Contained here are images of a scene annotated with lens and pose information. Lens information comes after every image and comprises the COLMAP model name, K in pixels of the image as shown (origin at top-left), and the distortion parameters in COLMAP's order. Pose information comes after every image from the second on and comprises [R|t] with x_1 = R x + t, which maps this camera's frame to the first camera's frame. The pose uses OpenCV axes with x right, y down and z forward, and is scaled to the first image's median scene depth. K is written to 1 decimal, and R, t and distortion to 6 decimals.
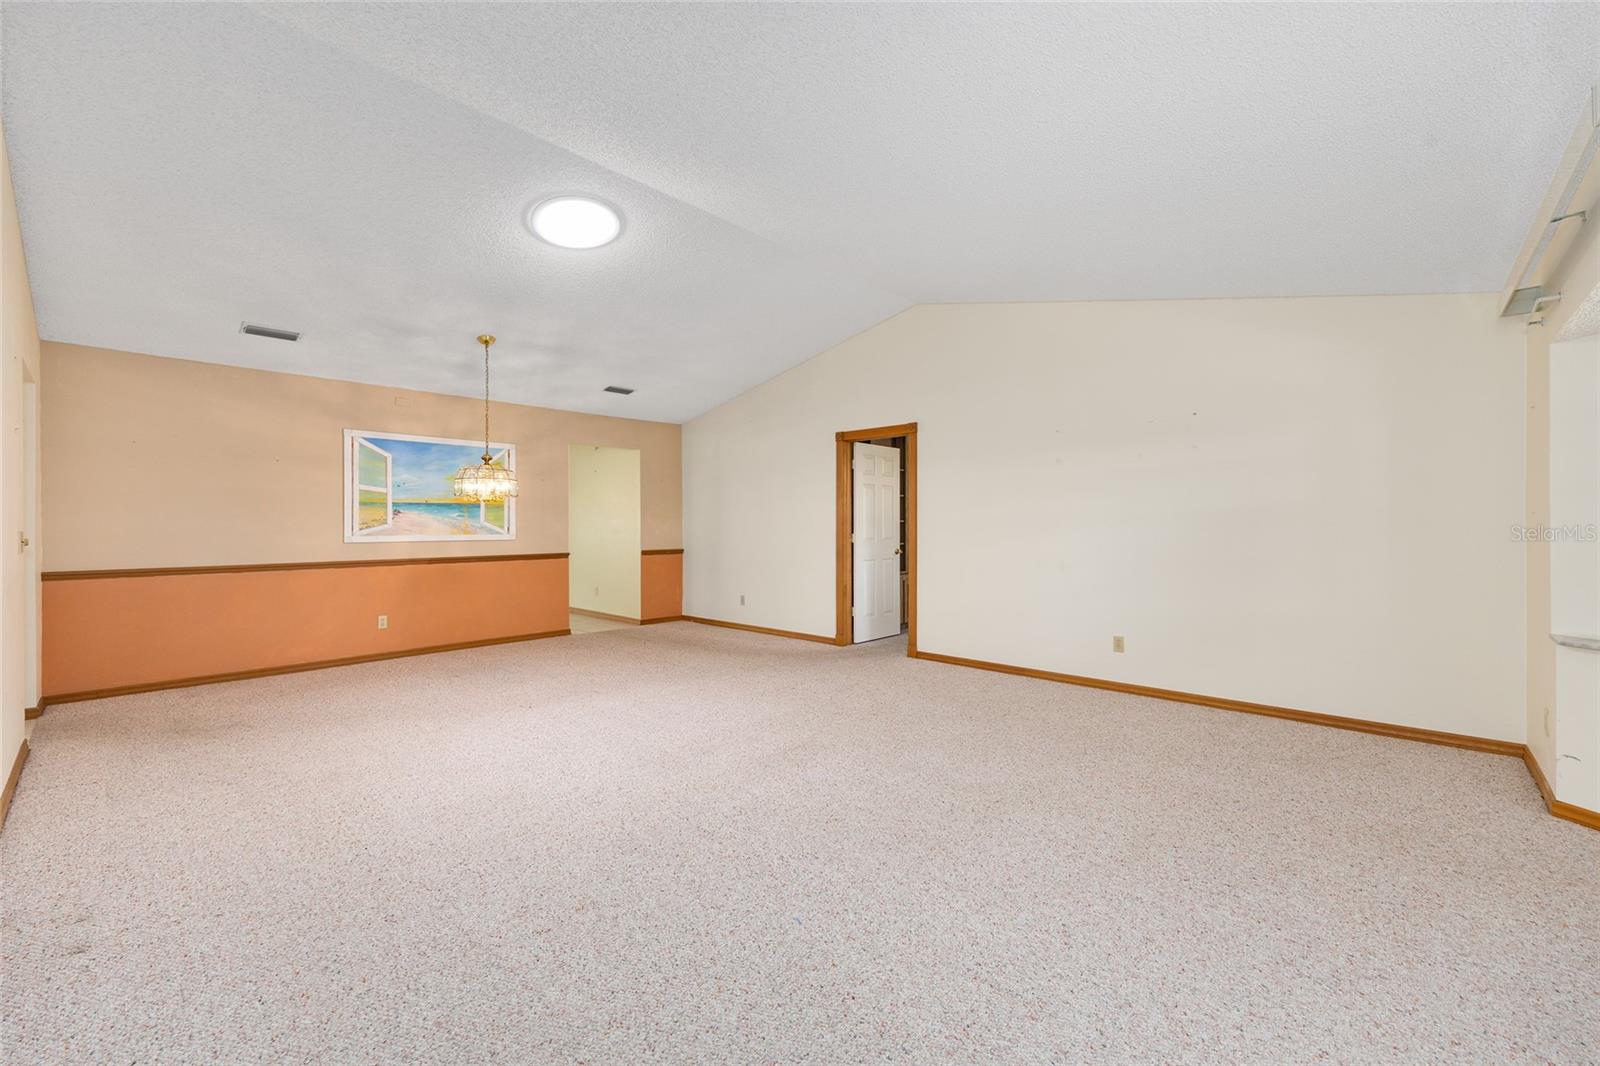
lens RADIAL K [[652.3, 0, 801.4], [0, 652.3, 525.0], [0, 0, 1]] dist [0.000147, 0.000044]
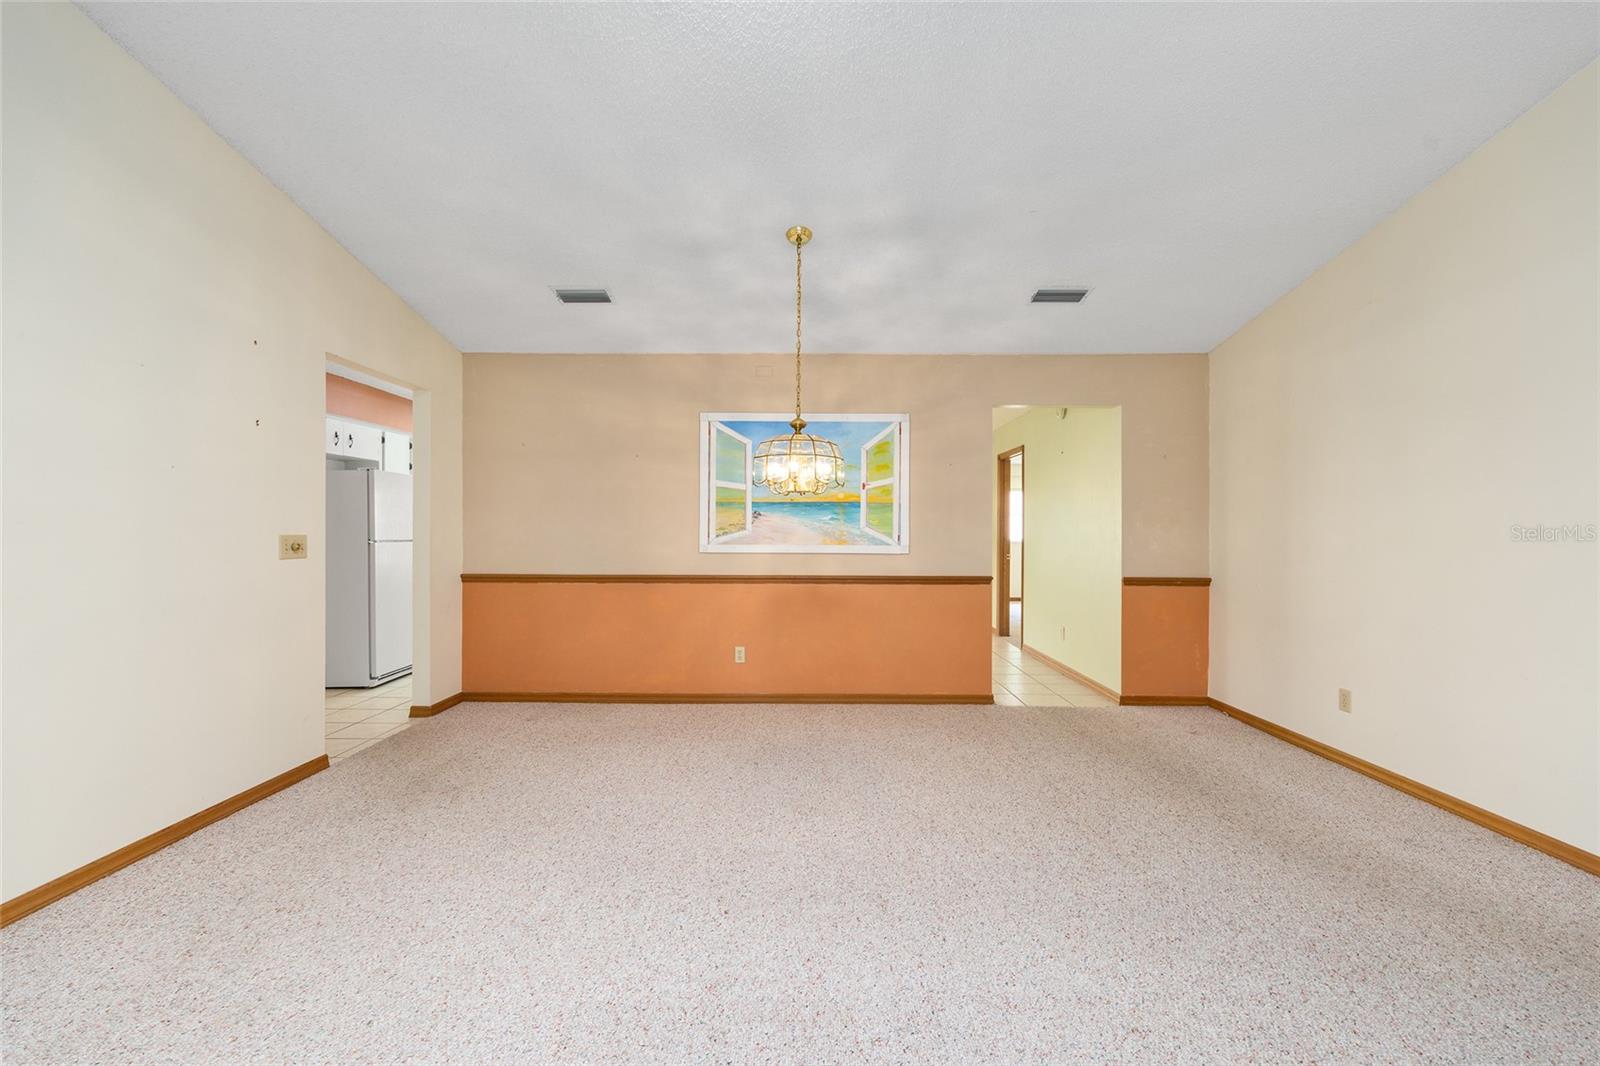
lens RADIAL K [[641.9, 0, 803.6], [0, 641.9, 531.1], [0, 0, 1]] dist [0.000620, 0.000247]
pose [[0.681770, 0.004408, -0.731553, -0.024492], [-0.007748, 0.999969, -0.001196, 0.000428], [0.731525, 0.006483, 0.681784, 0.512765]]
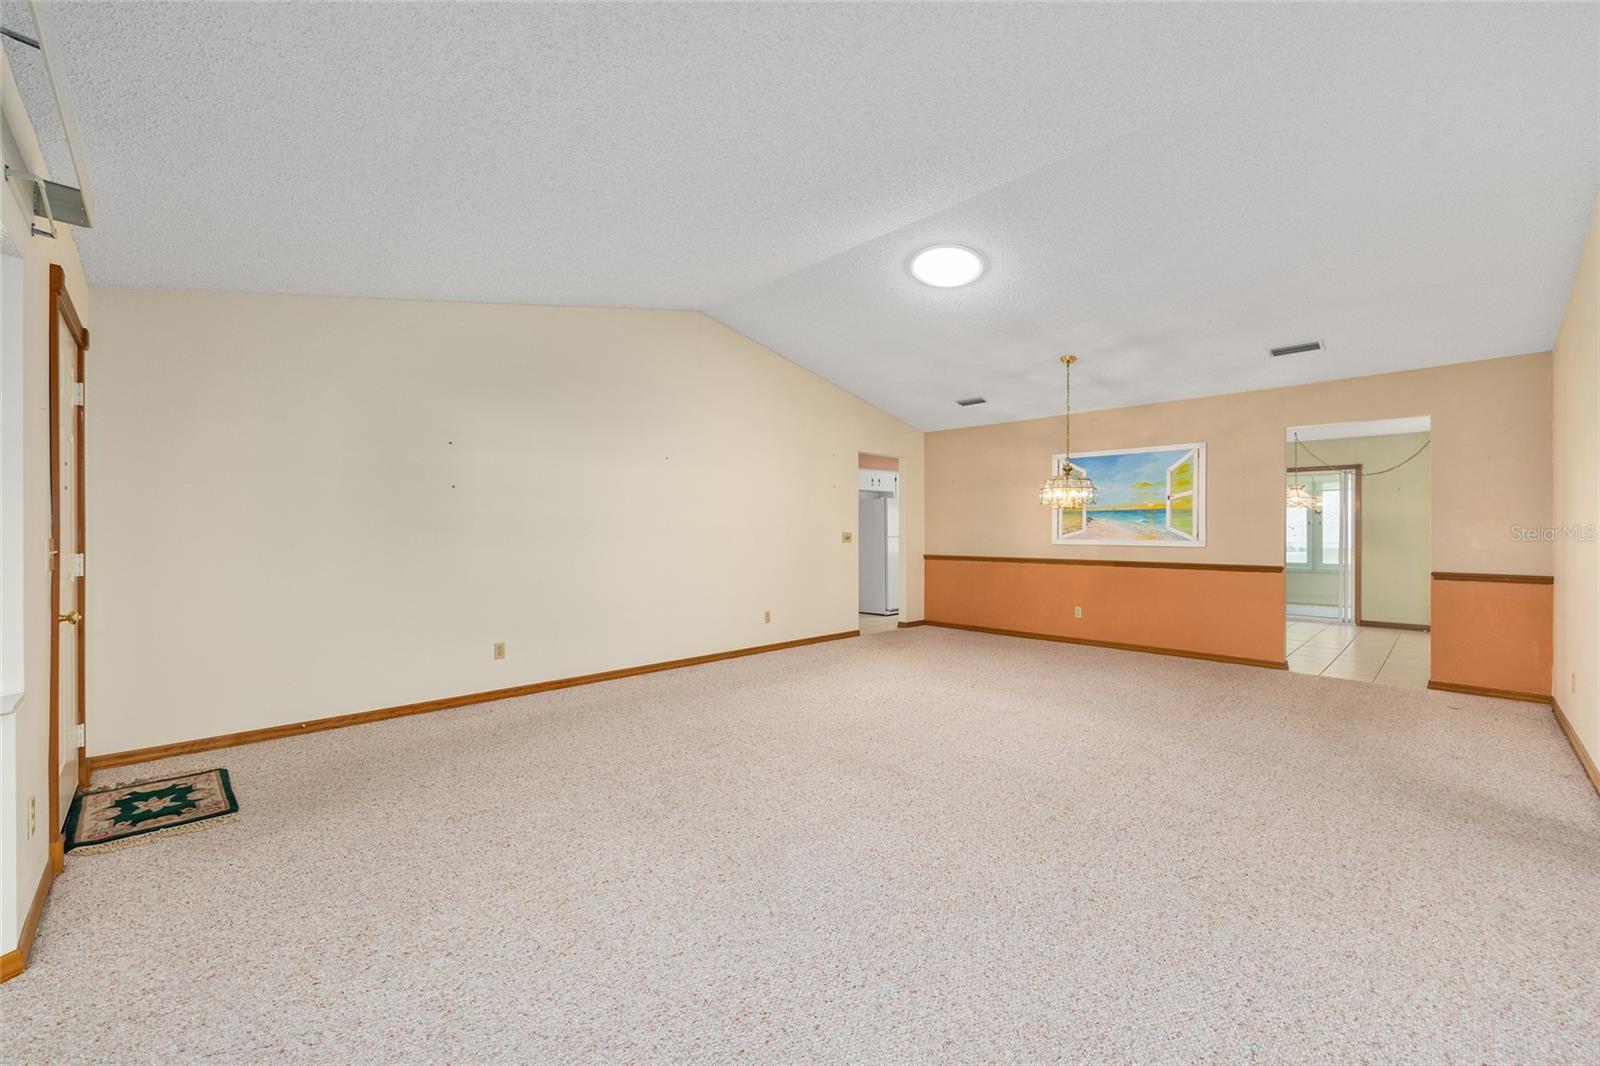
lens RADIAL K [[641.9, 0, 803.6], [0, 641.9, 531.1], [0, 0, 1]] dist [0.000620, 0.000247]
pose [[-0.036317, 0.002444, -0.999337, 0.525218], [-0.005398, 0.999982, 0.002642, 0.000826], [0.999326, 0.005490, -0.036303, 0.526712]]
